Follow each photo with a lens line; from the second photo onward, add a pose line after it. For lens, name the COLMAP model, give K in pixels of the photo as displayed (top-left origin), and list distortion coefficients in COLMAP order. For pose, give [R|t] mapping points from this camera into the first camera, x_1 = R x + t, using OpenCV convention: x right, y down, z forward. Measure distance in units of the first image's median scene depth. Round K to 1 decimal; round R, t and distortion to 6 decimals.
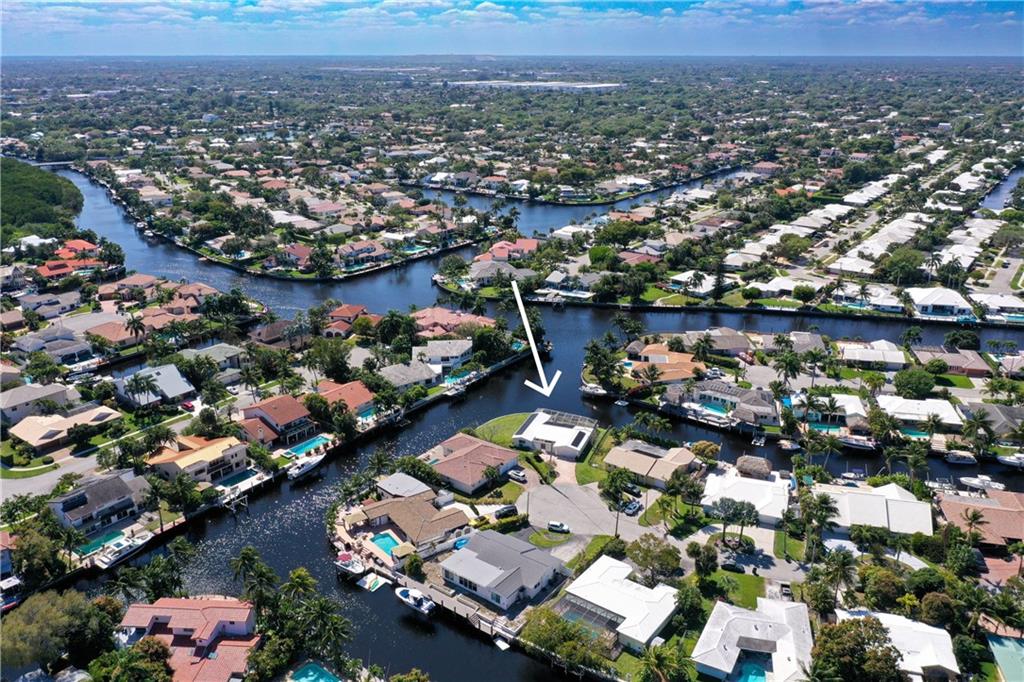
lens RADIAL K [[808.5, 0, 512.0], [0, 808.5, 341.0], [0, 0, 1]] dist [-0.003881, 0.004308]
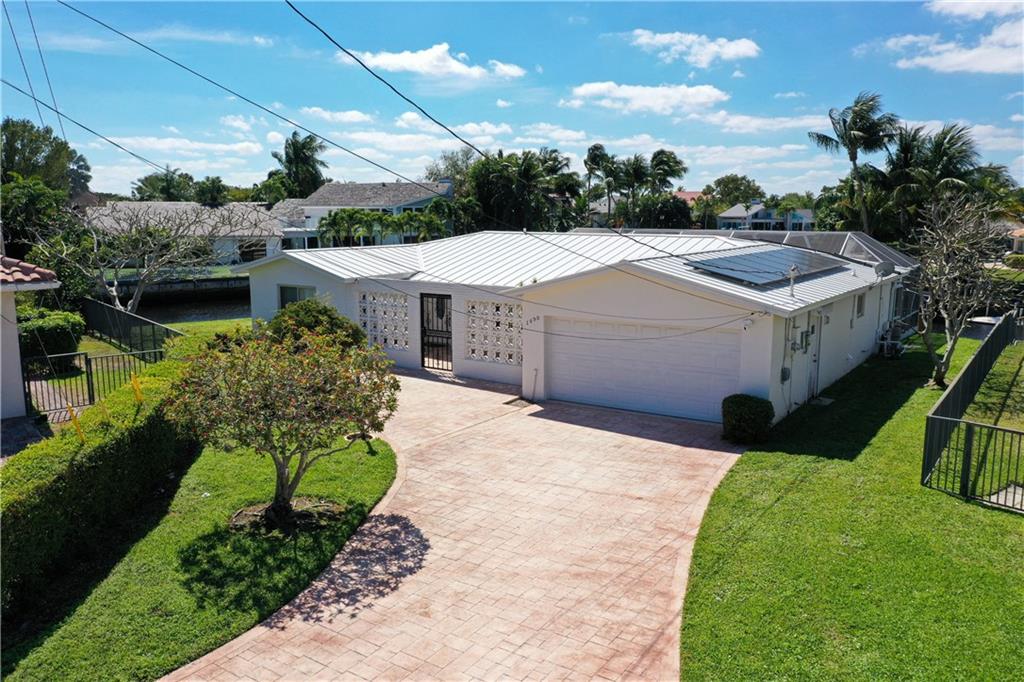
lens RADIAL K [[808.5, 0, 512.0], [0, 808.5, 341.0], [0, 0, 1]] dist [-0.003881, 0.004308]
pose [[0.967845, 0.040704, -0.248233, 0.065483], [-0.085989, 0.980910, -0.174420, 0.130762], [0.236395, 0.190156, 0.952868, 0.781083]]
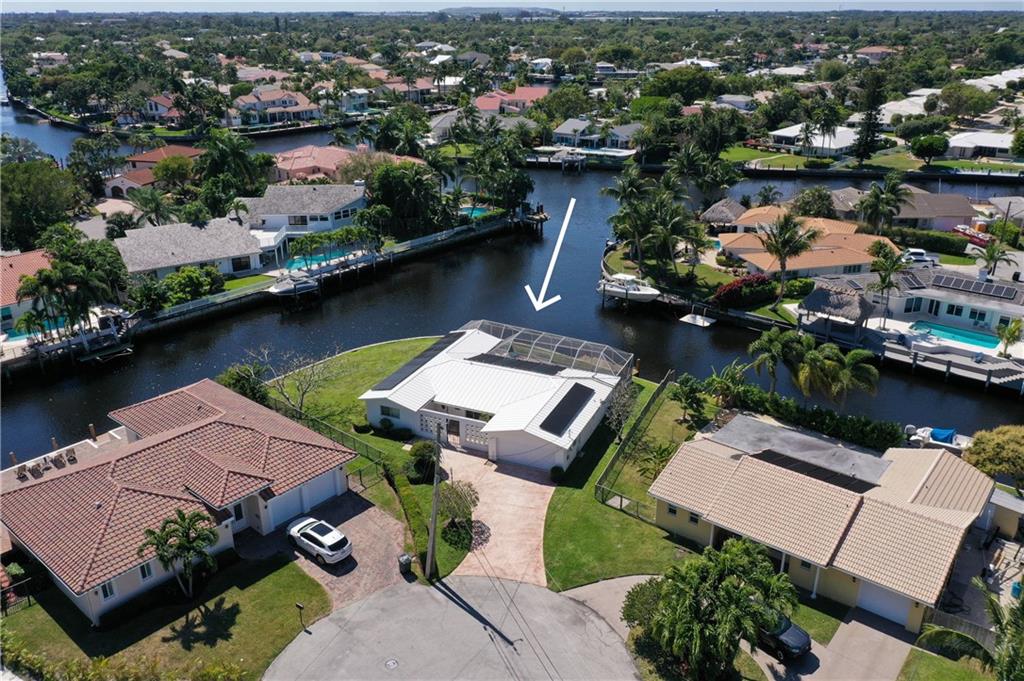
lens RADIAL K [[808.5, 0, 512.0], [0, 808.5, 340.5], [0, 0, 1]] dist [-0.003881, 0.004308]
pose [[0.998375, 0.020674, -0.053104, 0.066415], [-0.018312, 0.998838, 0.044582, 0.071630], [0.053964, -0.043537, 0.997593, 0.604069]]
